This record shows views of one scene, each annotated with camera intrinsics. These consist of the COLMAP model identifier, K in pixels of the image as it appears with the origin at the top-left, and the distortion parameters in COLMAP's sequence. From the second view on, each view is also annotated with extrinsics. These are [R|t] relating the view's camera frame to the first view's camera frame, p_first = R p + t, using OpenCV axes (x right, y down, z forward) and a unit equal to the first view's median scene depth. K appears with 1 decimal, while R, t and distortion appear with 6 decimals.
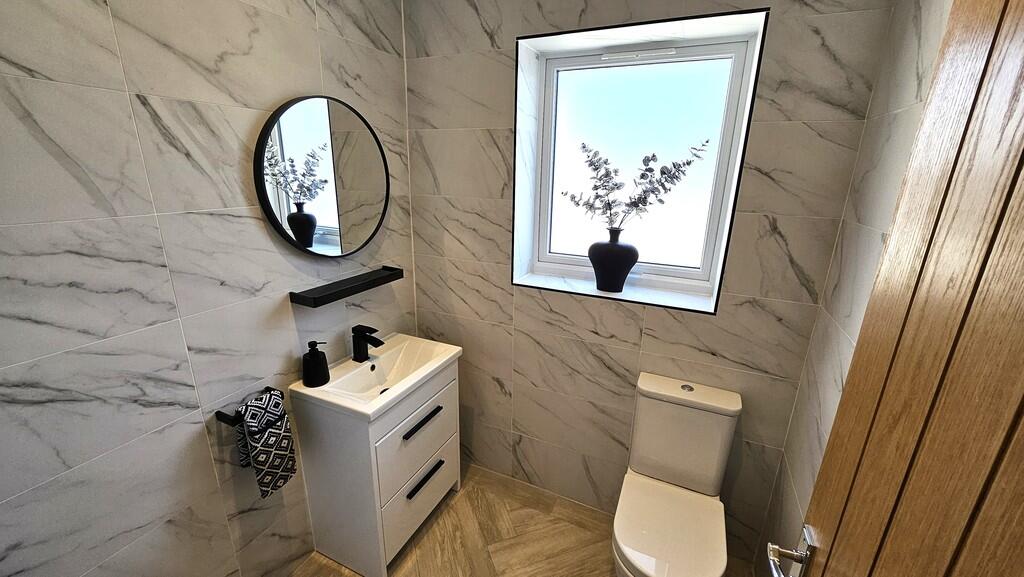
lens RADIAL K [[403.9, 0, 511.8], [0, 403.9, 288.8], [0, 0, 1]] dist [-0.006744, 0.001150]
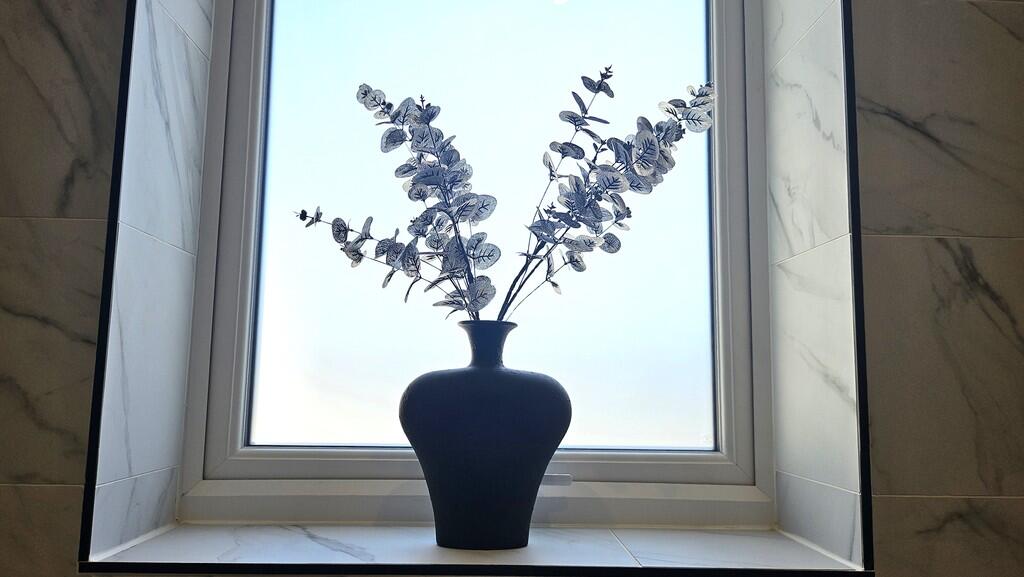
lens RADIAL K [[760.9, 0, 515.3], [0, 760.9, 293.3], [0, 0, 1]] dist [0.031543, -0.005783]
pose [[0.893362, 0.054587, 0.446010, 0.018565], [0.127176, 0.921291, -0.367489, 0.040609], [-0.430966, 0.385023, 0.816104, 0.506209]]
